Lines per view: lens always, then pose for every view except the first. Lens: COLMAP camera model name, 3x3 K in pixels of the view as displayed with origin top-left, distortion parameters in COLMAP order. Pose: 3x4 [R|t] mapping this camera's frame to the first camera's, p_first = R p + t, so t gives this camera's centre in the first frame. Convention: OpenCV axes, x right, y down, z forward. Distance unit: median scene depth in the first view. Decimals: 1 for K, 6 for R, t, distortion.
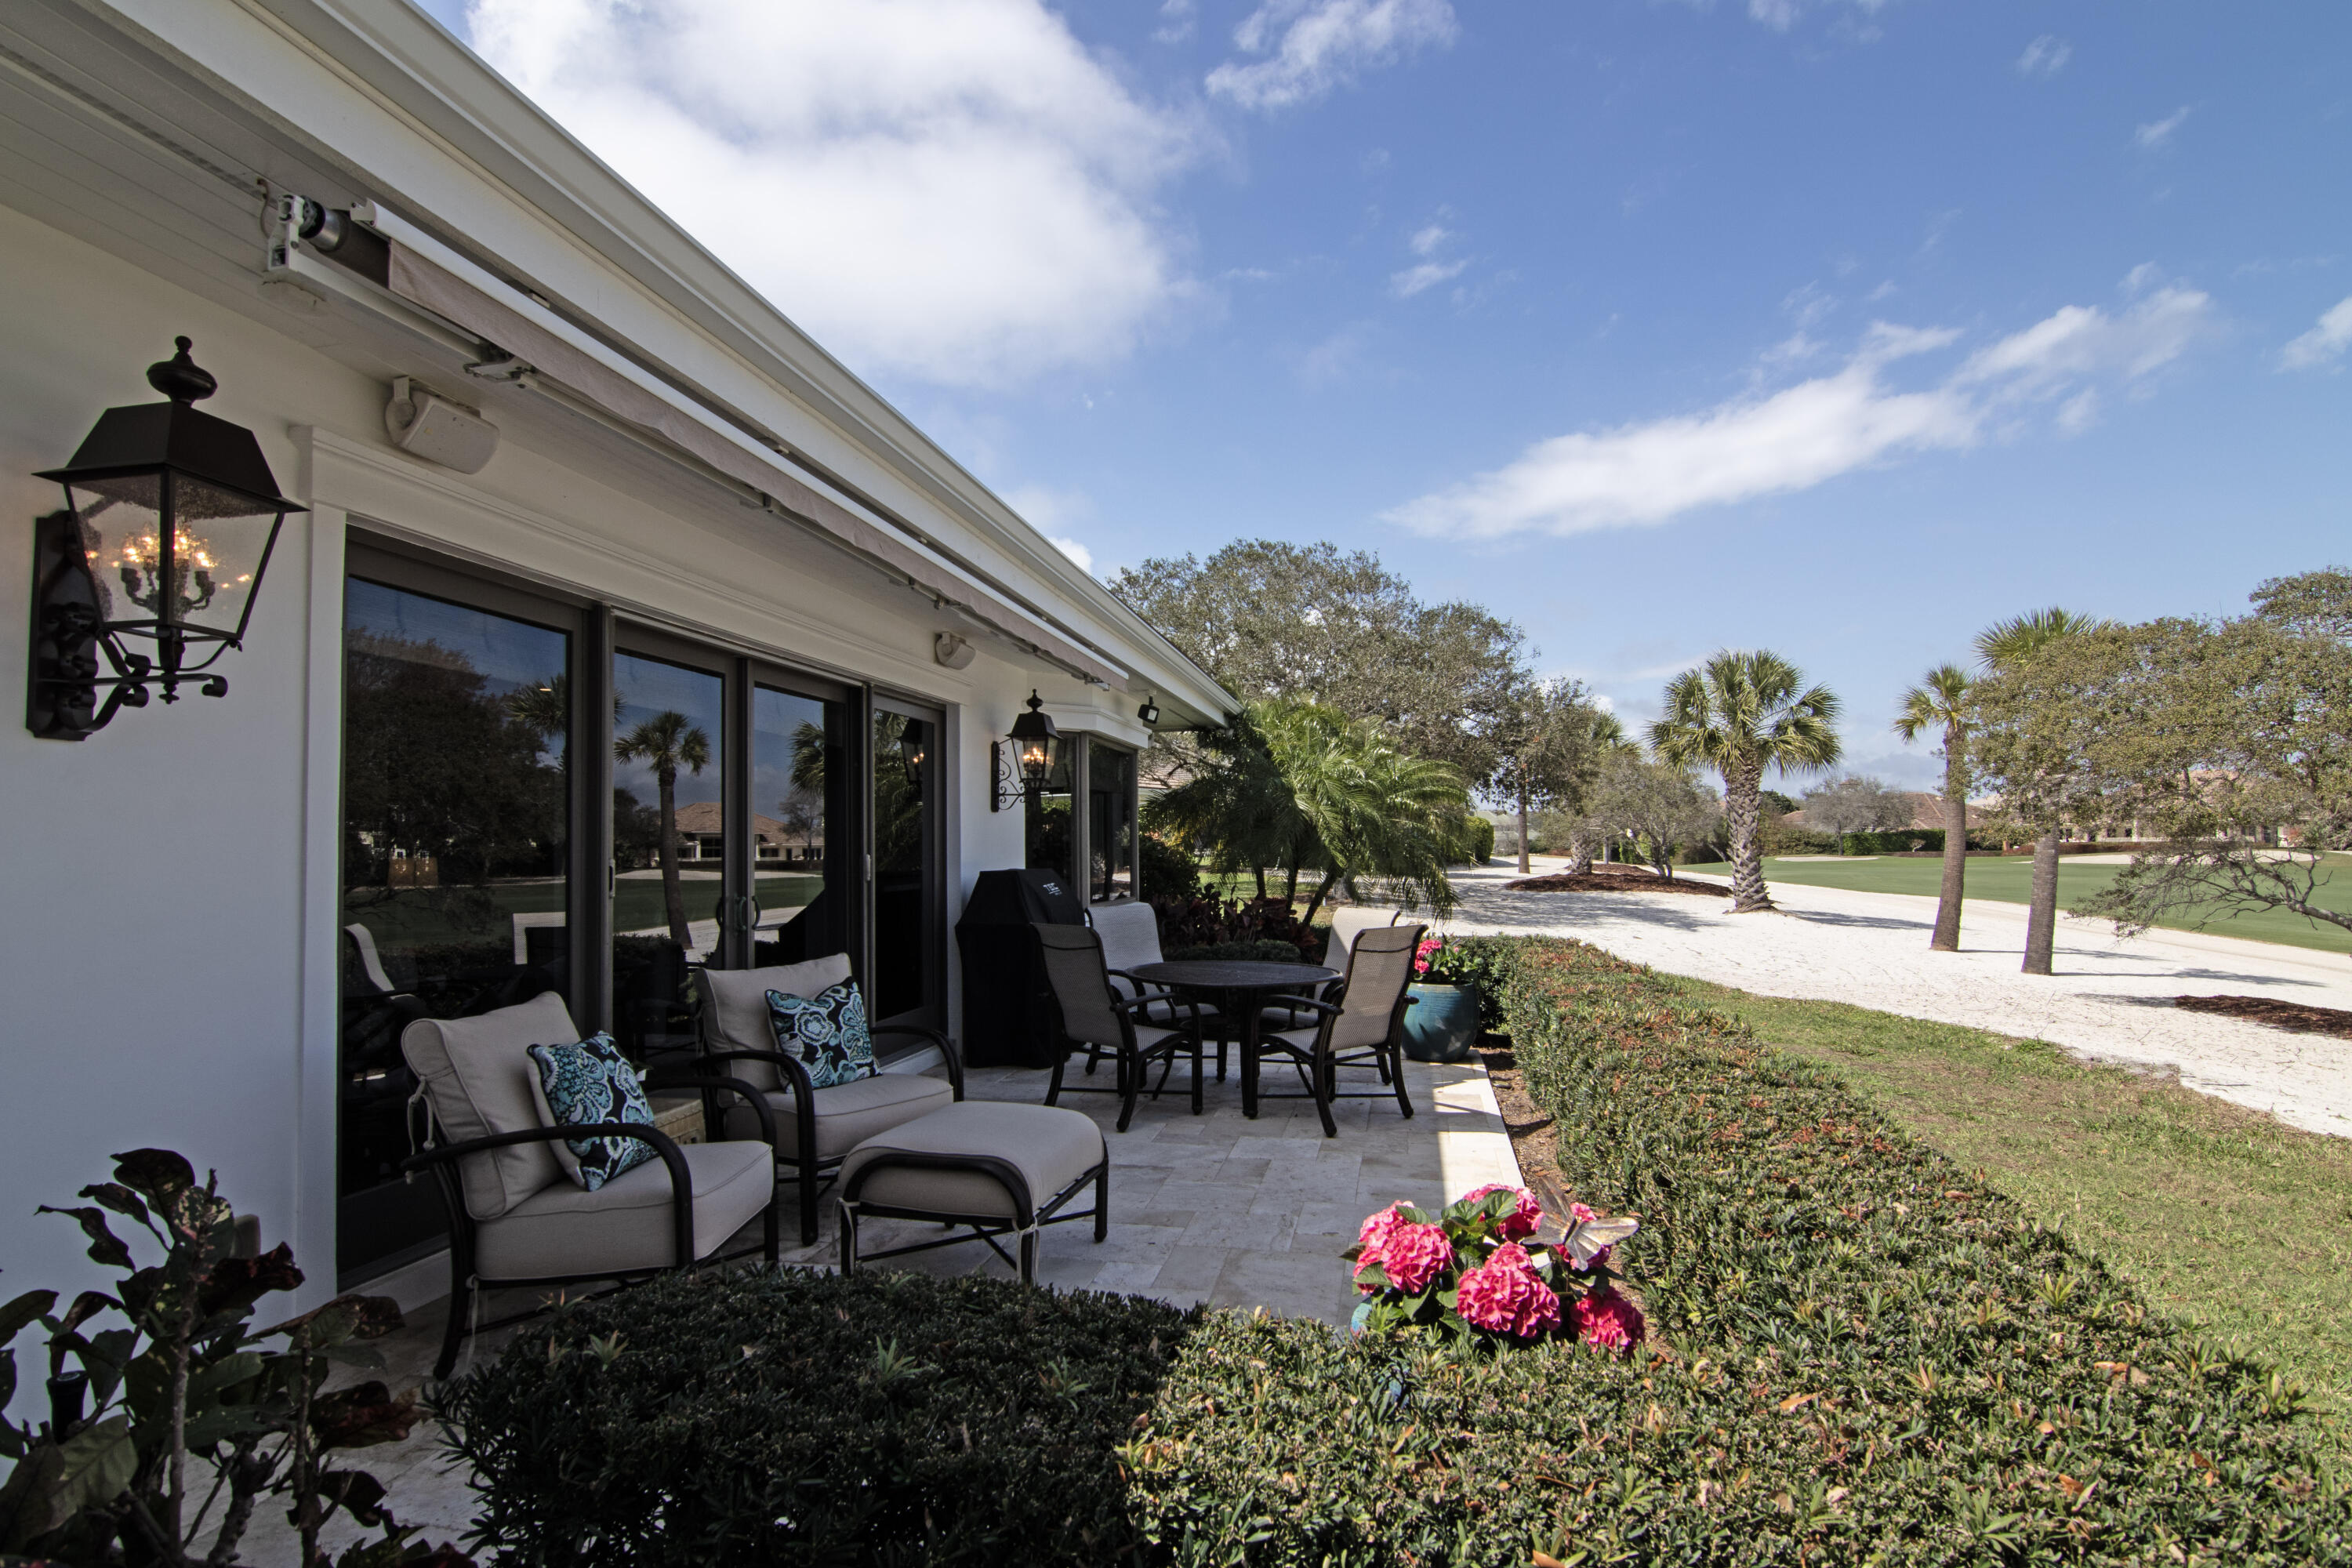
lens RADIAL K [[1184.3, 0, 1209.4], [0, 1184.3, 806.4], [0, 0, 1]] dist [0.013041, -0.026175]
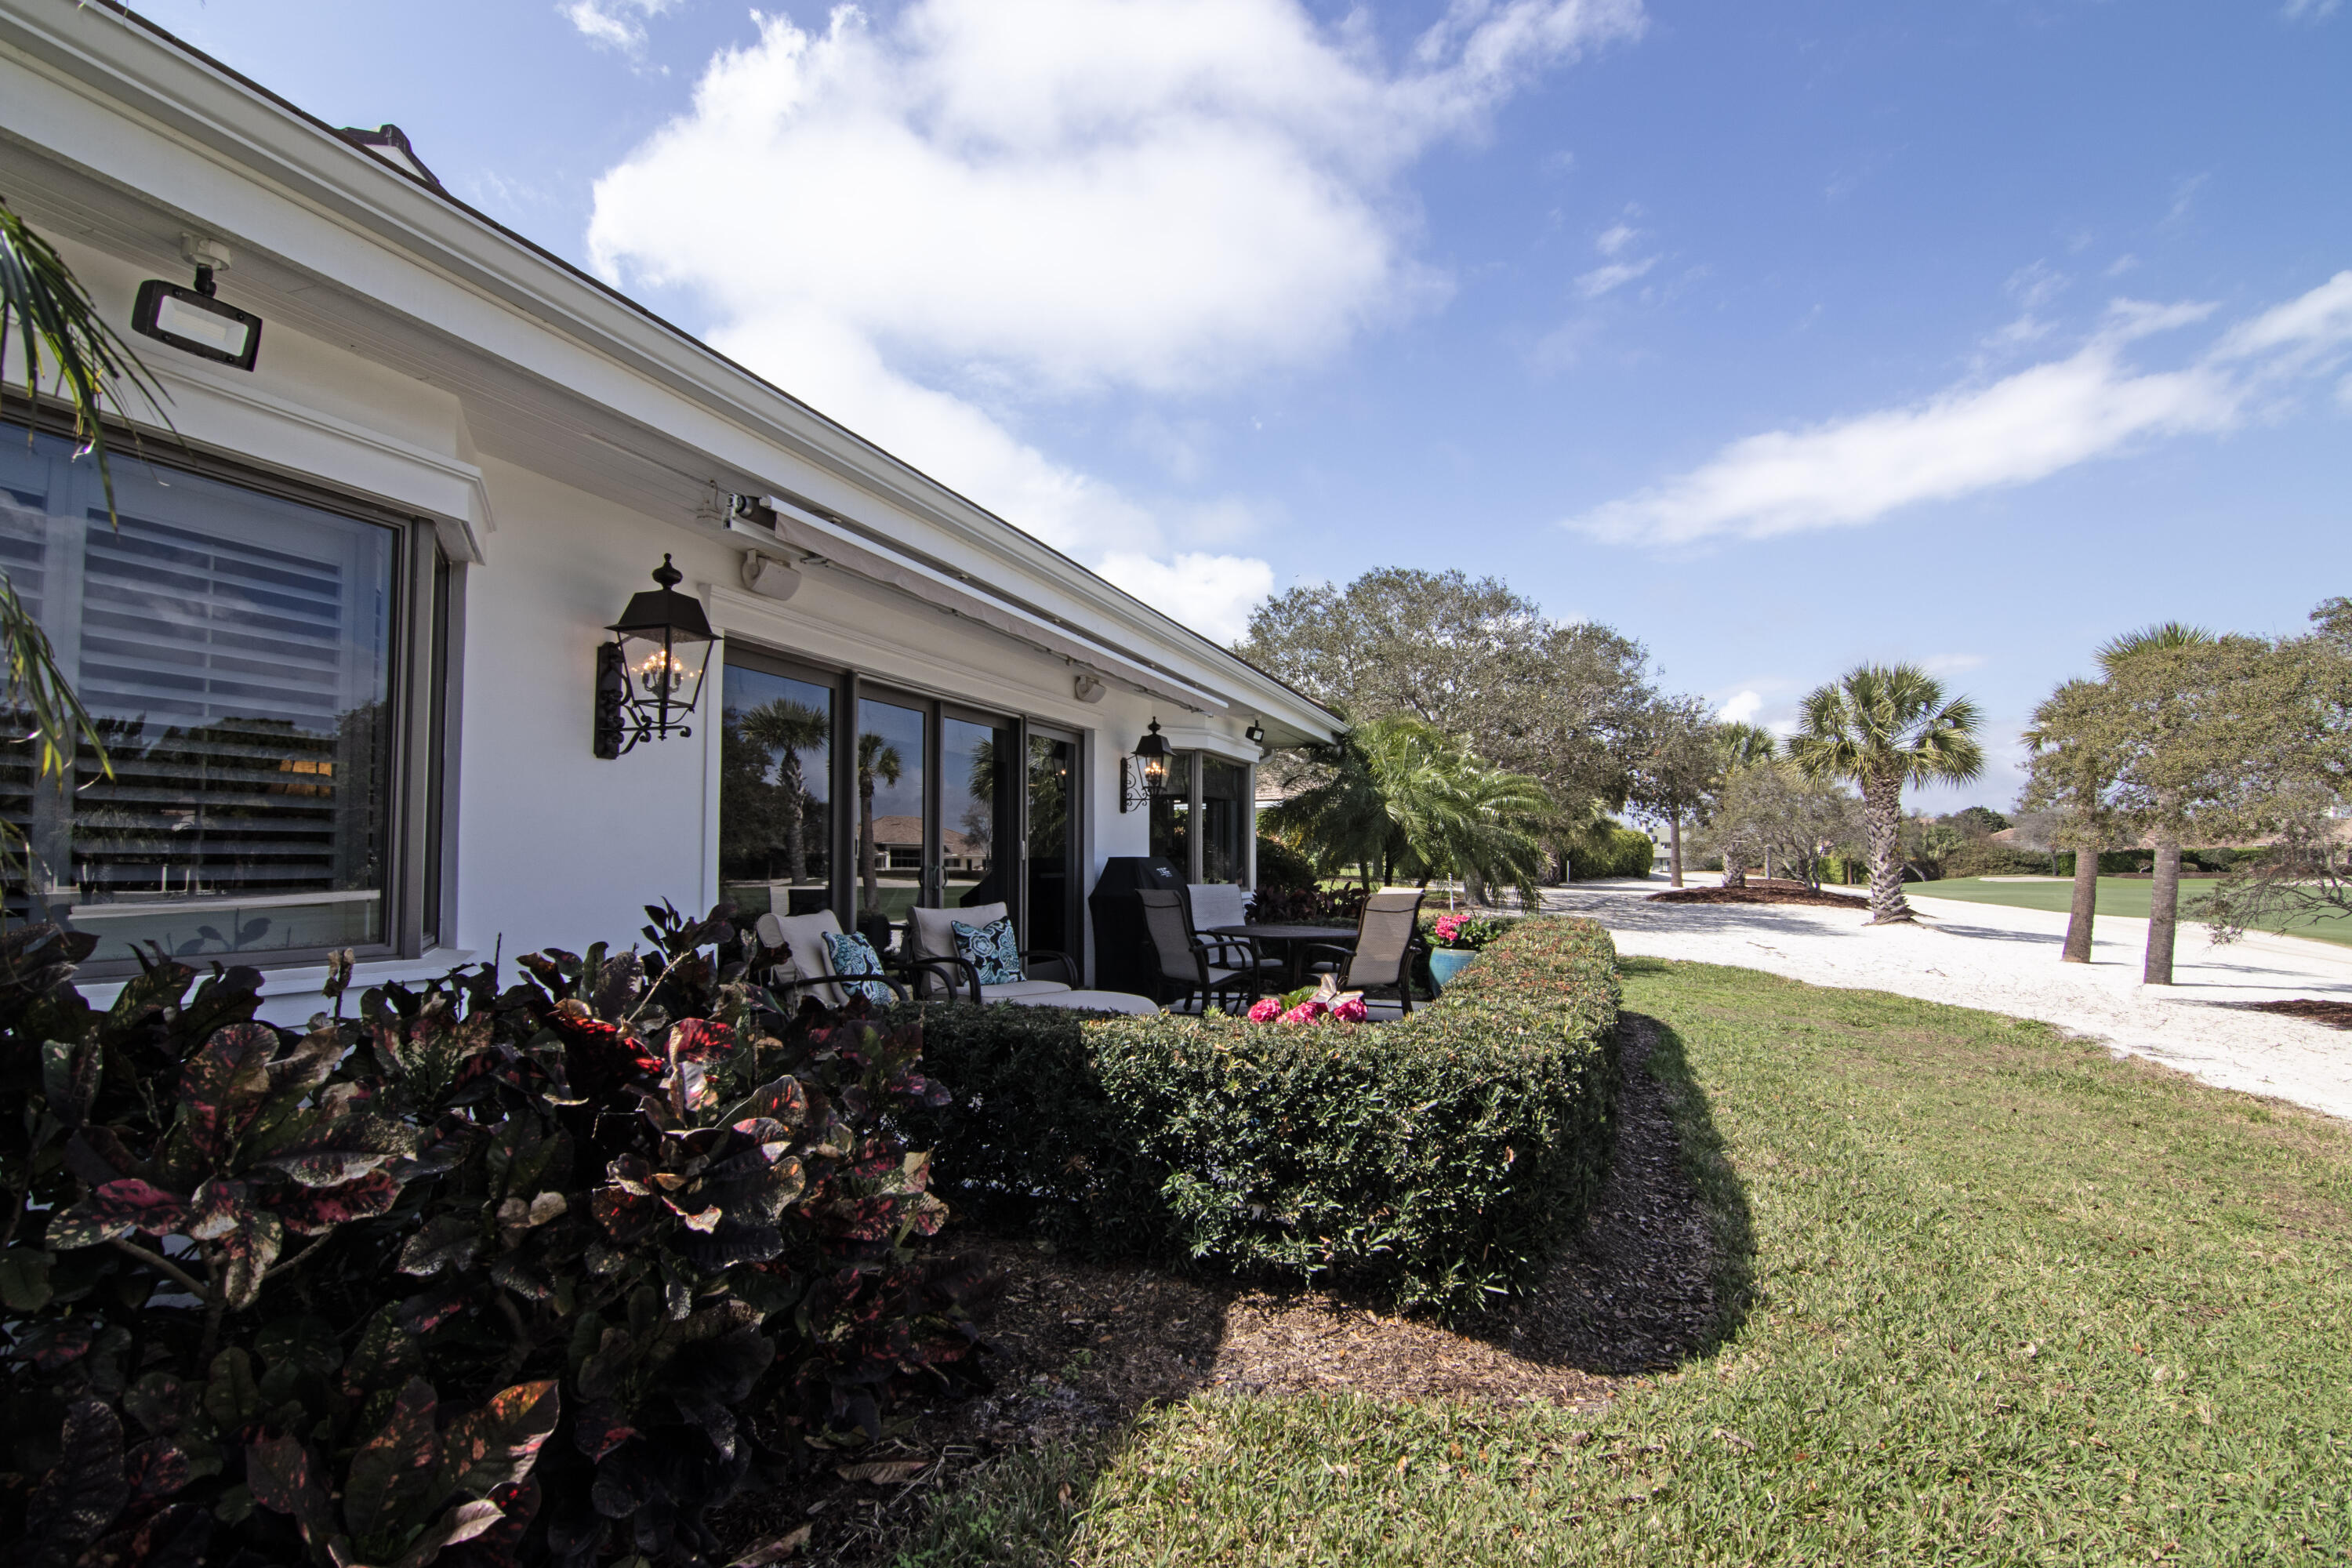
lens RADIAL K [[1189.8, 0, 1198.1], [0, 1189.8, 800.0], [0, 0, 1]] dist [-0.016421, -0.008862]
pose [[0.987977, 0.001787, -0.154590, 0.076299], [-0.004610, 0.999829, -0.017910, 0.010655], [0.154531, 0.018407, 0.987816, -0.202294]]
